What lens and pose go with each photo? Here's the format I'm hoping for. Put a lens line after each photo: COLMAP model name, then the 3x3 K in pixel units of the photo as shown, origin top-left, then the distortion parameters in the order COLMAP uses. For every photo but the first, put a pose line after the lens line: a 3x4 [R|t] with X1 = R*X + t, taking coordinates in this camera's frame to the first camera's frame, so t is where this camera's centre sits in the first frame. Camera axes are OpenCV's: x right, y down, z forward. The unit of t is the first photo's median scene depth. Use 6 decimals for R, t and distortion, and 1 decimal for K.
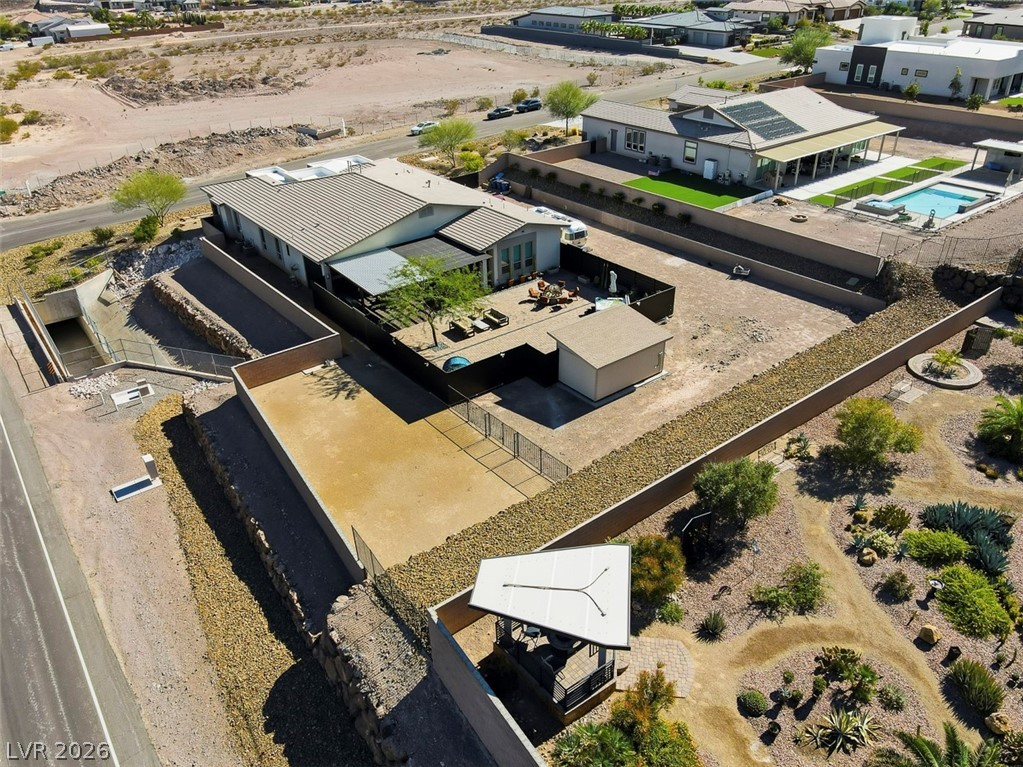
lens RADIAL K [[751.0, 0, 514.2], [0, 751.0, 386.8], [0, 0, 1]] dist [0.004661, 0.010633]
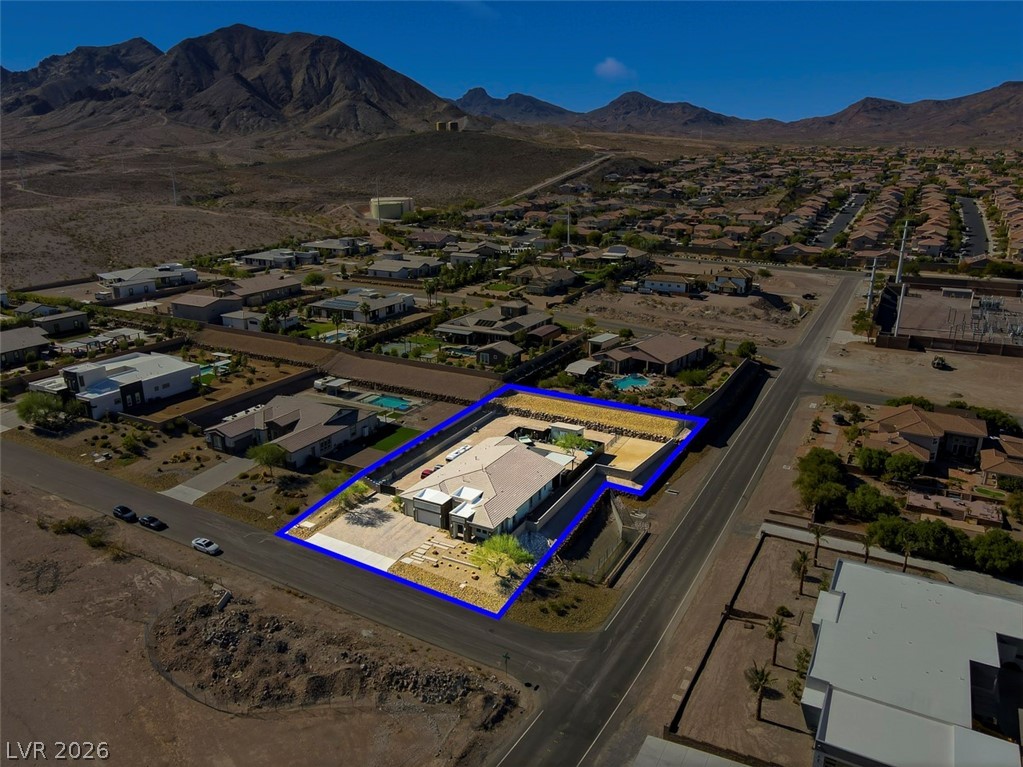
lens RADIAL K [[751.0, 0, 513.7], [0, 751.0, 382.2], [0, 0, 1]] dist [0.004661, 0.010633]
pose [[-0.403234, -0.253285, 0.879346, -1.912243], [0.467299, 0.769201, 0.435845, -1.281565], [-0.786787, 0.586665, -0.191808, 1.197990]]
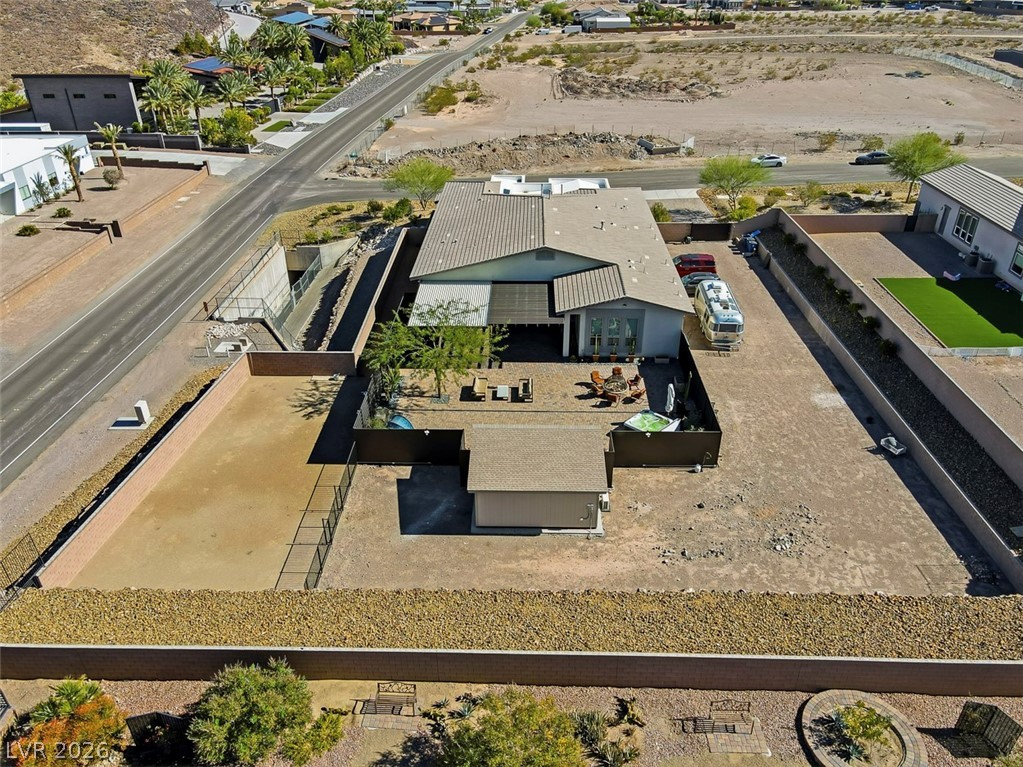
lens RADIAL K [[751.0, 0, 513.4], [0, 751.0, 386.7], [0, 0, 1]] dist [0.004661, 0.010633]
pose [[0.771753, 0.330973, -0.543005, 0.358622], [-0.329353, 0.938470, 0.103921, -0.149083], [0.543989, 0.098639, 0.833274, 0.216096]]
